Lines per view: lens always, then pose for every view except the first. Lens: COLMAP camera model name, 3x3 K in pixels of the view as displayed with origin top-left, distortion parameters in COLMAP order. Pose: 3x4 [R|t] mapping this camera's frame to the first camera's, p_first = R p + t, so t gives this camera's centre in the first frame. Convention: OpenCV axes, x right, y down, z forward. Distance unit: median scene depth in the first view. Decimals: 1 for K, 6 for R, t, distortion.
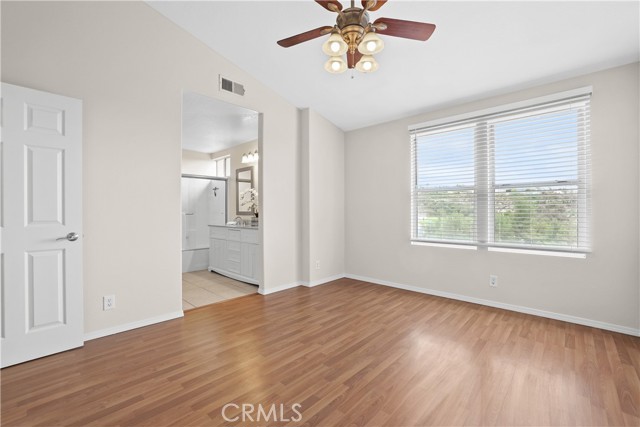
lens RADIAL K [[276.6, 0, 319.7], [0, 276.6, 212.8], [0, 0, 1]] dist [-0.013052, -0.000129]
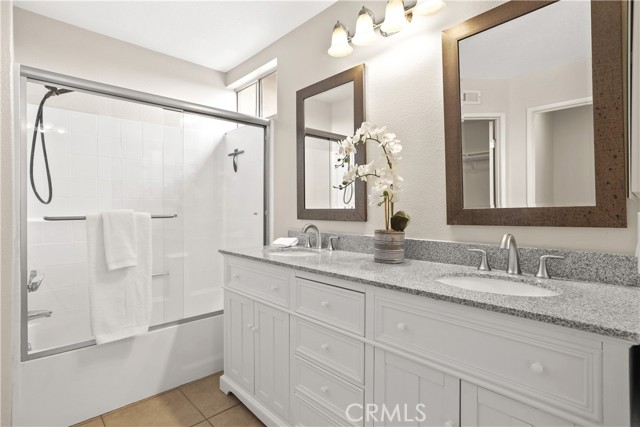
lens RADIAL K [[324.8, 0, 320.1], [0, 324.8, 211.5], [0, 0, 1]] dist [-0.004034, -0.000143]
pose [[0.997909, 0.001901, -0.064603, -0.247435], [-0.001681, 0.999993, 0.003459, -0.003295], [0.064609, -0.003343, 0.997905, 0.589451]]
